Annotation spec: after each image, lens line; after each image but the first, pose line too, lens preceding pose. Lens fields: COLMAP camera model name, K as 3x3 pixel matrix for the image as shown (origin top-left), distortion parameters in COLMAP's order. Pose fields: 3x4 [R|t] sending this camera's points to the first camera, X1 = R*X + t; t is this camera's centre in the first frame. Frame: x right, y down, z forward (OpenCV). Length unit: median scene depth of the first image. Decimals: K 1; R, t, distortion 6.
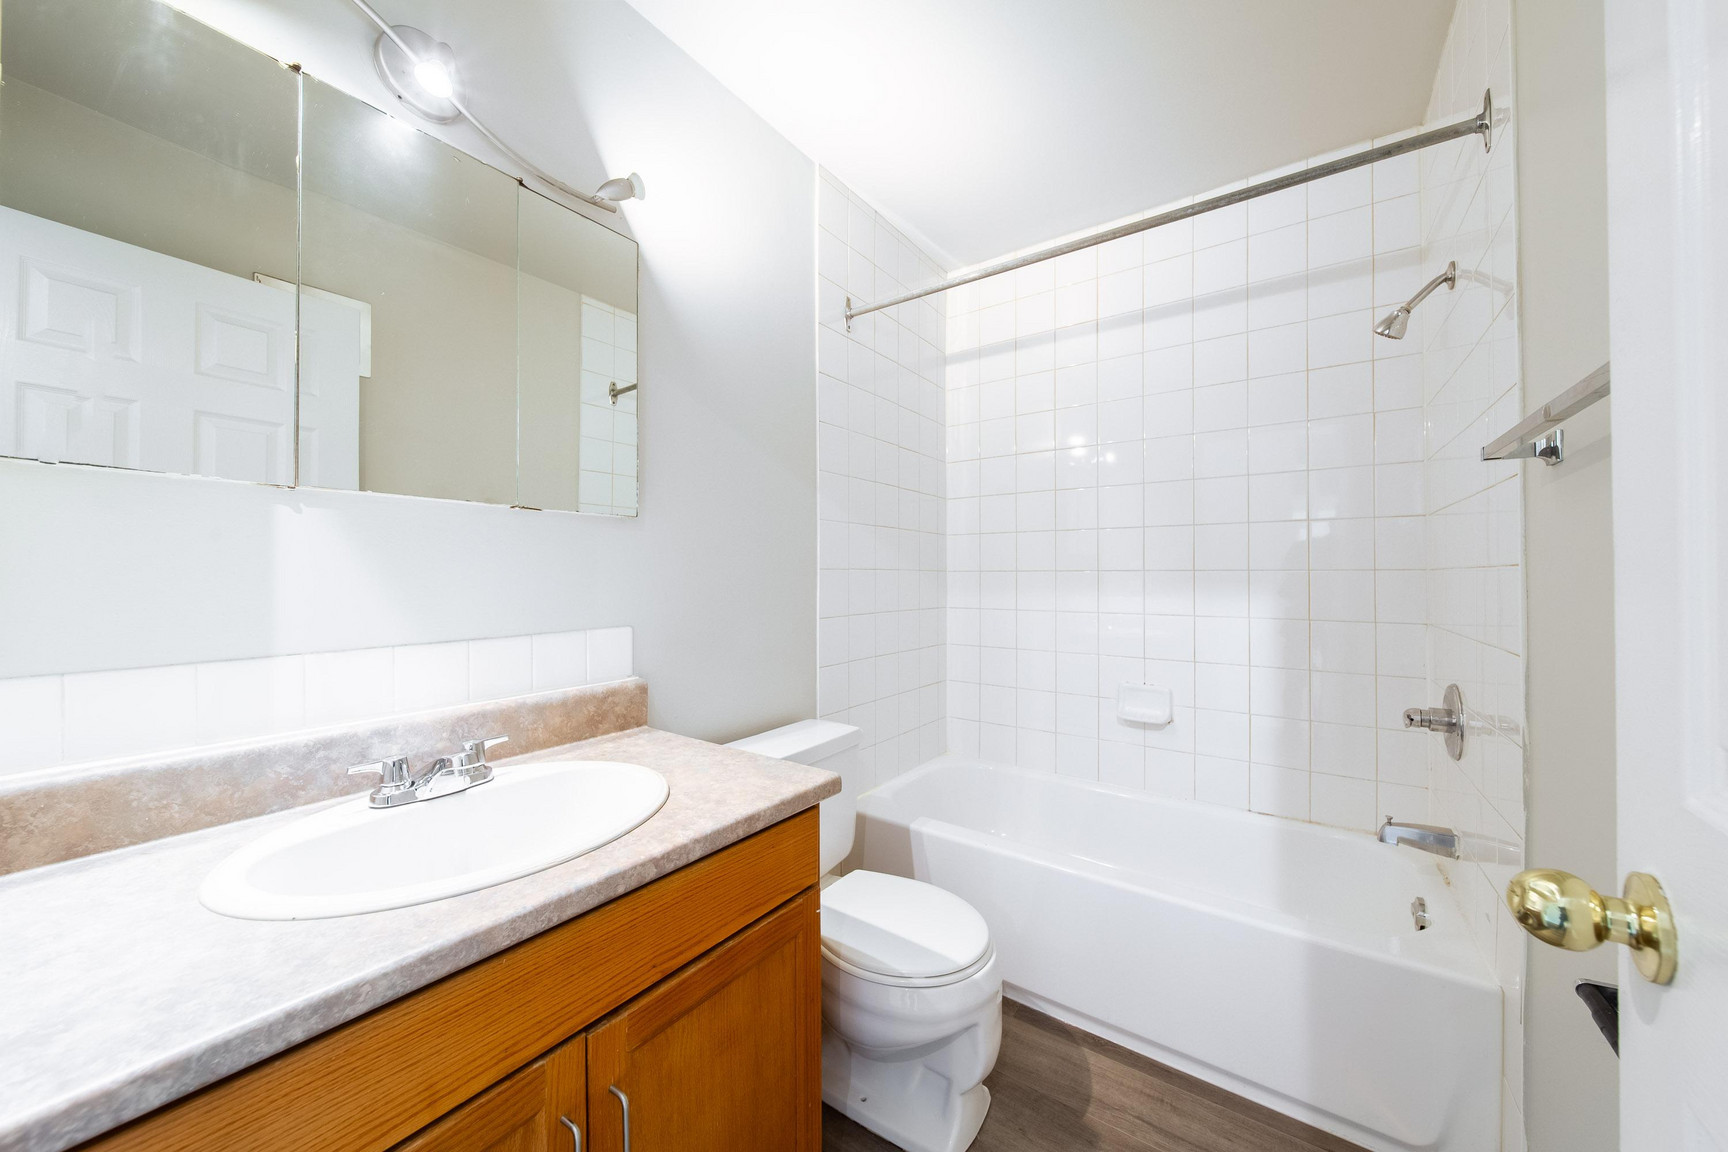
lens RADIAL K [[613.4, 0, 858.6], [0, 613.4, 573.2], [0, 0, 1]] dist [0.001006, -0.000369]
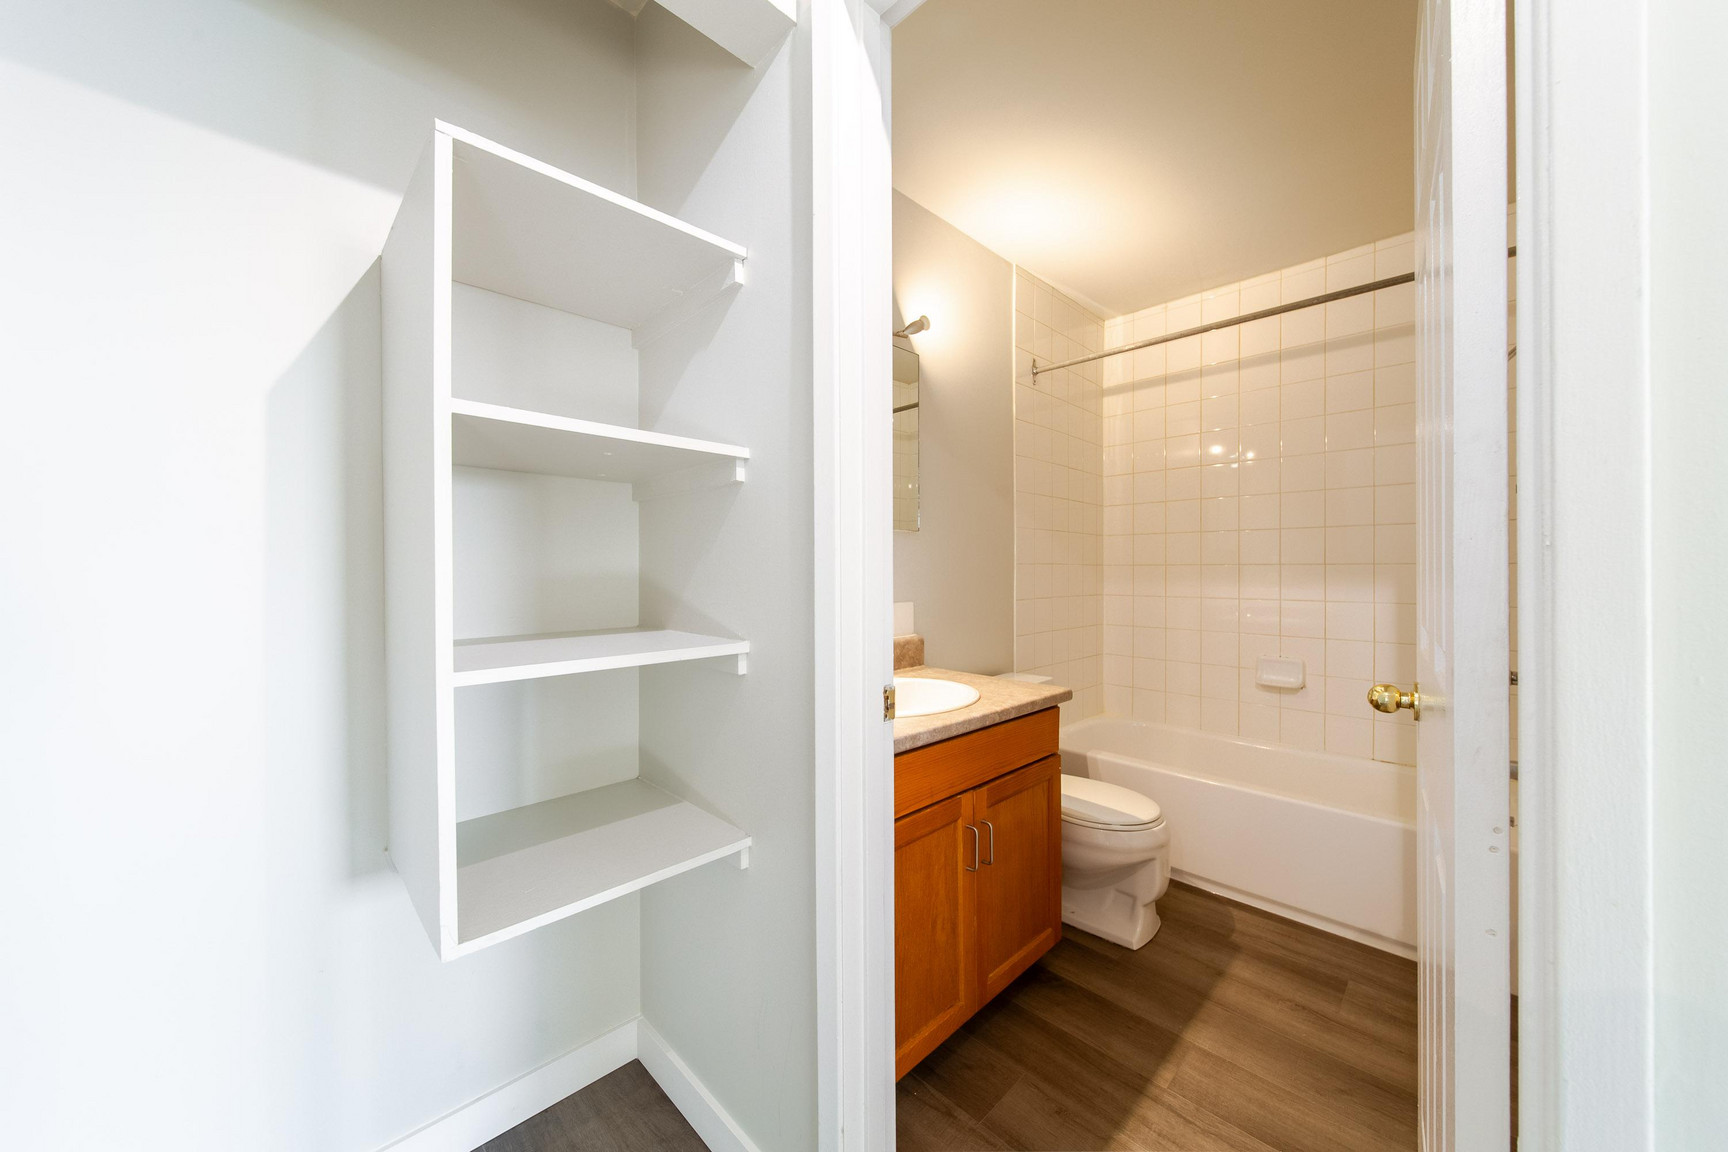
lens RADIAL K [[613.4, 0, 858.6], [0, 613.4, 573.2], [0, 0, 1]] dist [0.001006, -0.000369]
pose [[0.984662, -0.000349, -0.174475, -0.178503], [0.002156, 0.999946, 0.010164, -0.000854], [0.174462, -0.010384, 0.984609, -0.421409]]
